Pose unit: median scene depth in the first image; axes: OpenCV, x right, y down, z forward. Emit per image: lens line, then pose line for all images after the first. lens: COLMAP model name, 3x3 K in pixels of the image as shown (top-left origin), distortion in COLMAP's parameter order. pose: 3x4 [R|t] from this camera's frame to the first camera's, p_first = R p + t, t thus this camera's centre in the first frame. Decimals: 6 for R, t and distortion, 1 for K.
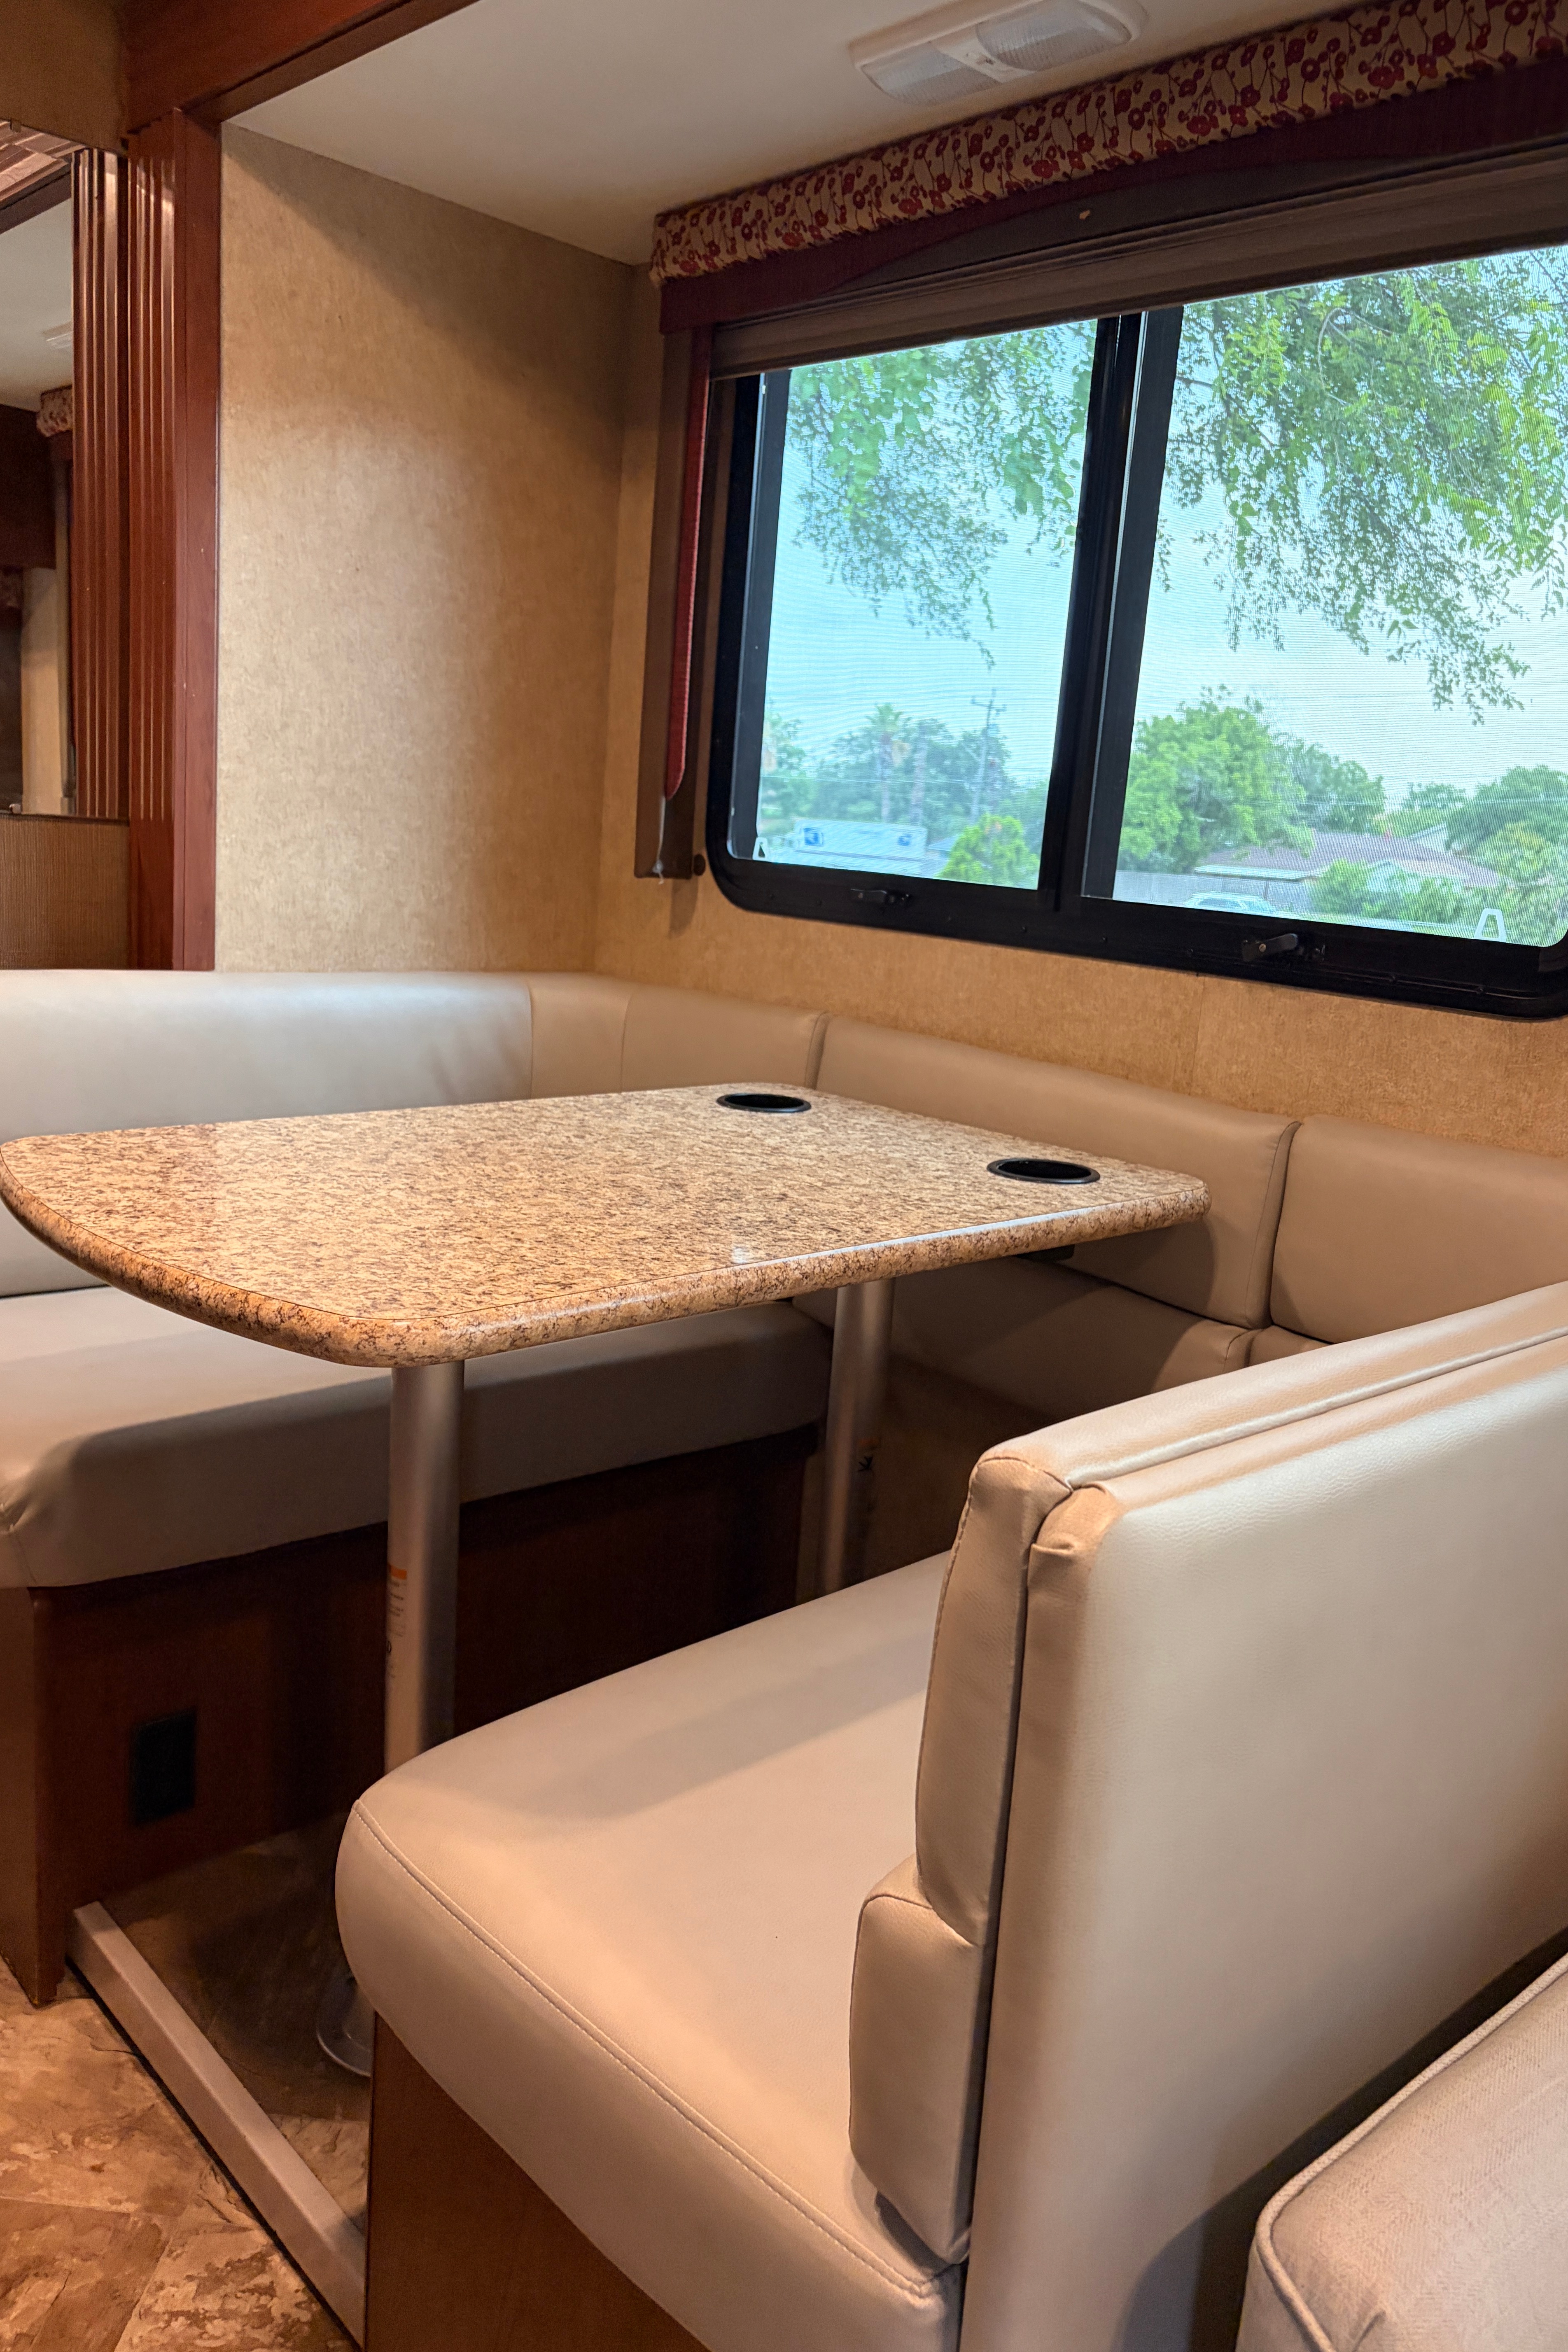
lens RADIAL K [[1756.4, 0, 786.7], [0, 1756.4, 1155.6], [0, 0, 1]] dist [-0.002903, 0.006738]
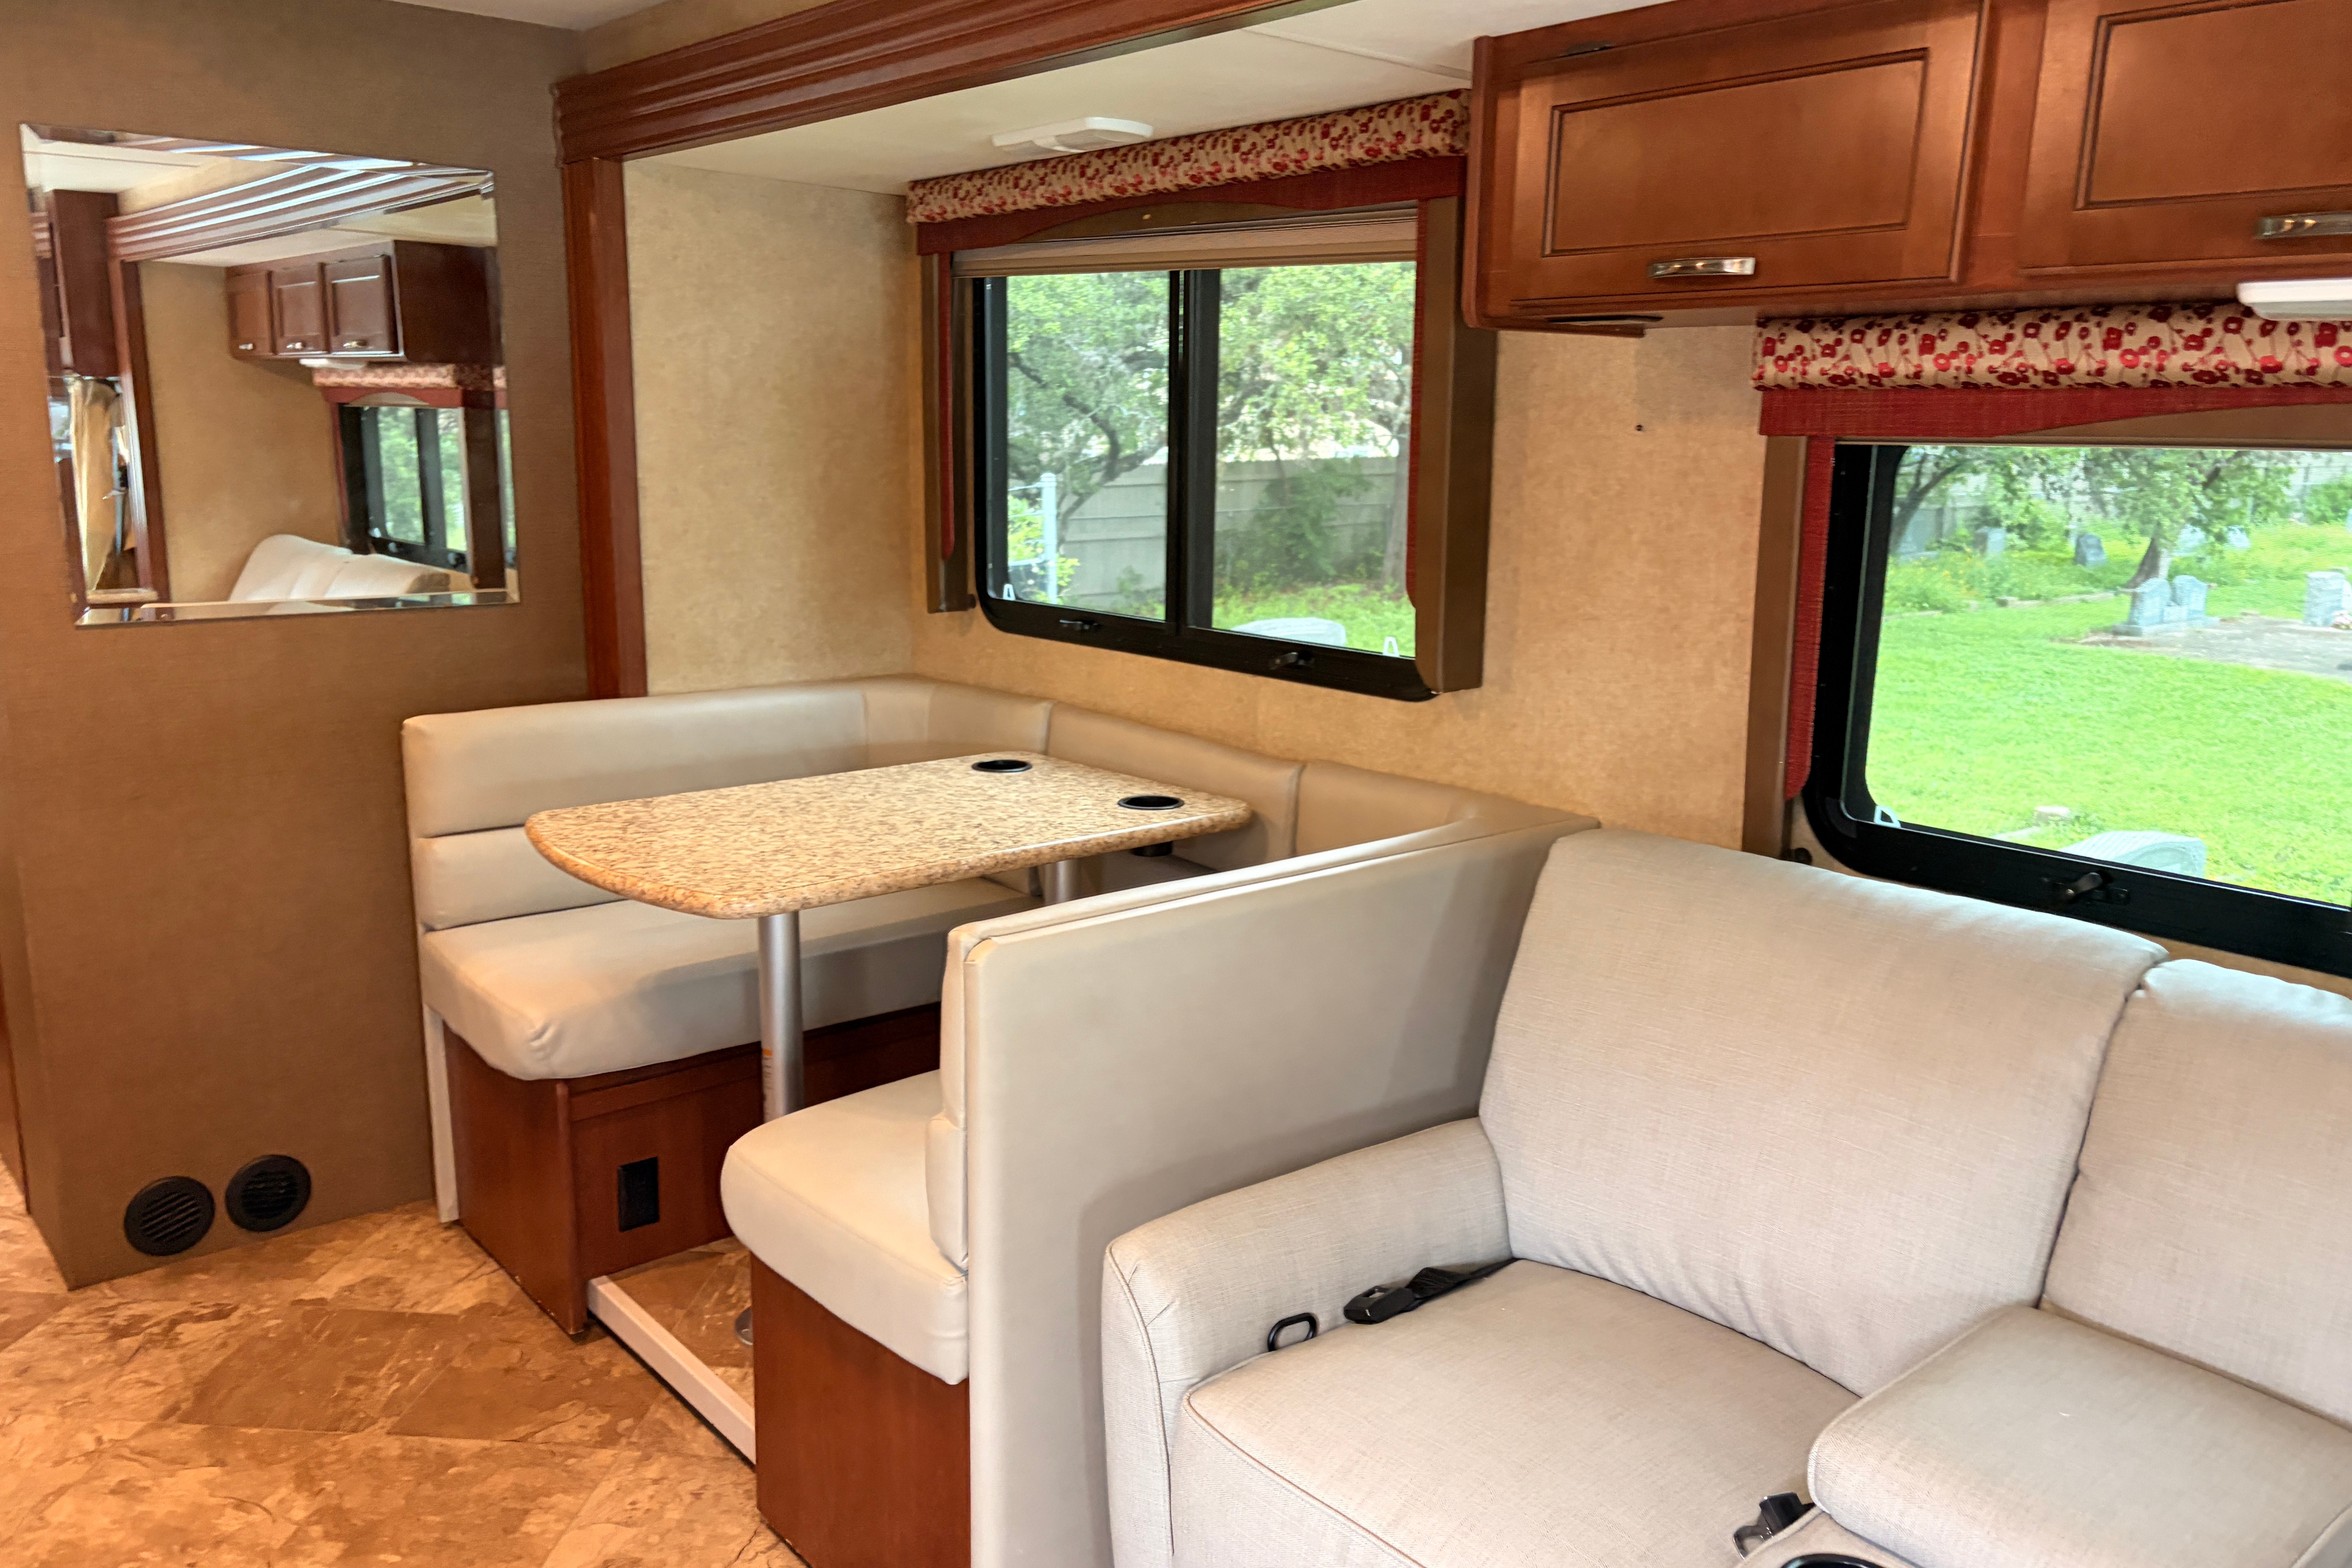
lens RADIAL K [[1767.9, 0, 1140.2], [0, 1767.9, 798.4], [0, 0, 1]] dist [0.060533, -0.044088]
pose [[0.997338, -0.047691, -0.055164, 0.222089], [0.048078, 0.998827, 0.005707, -0.004853], [0.054828, -0.008344, 0.998461, -0.636296]]
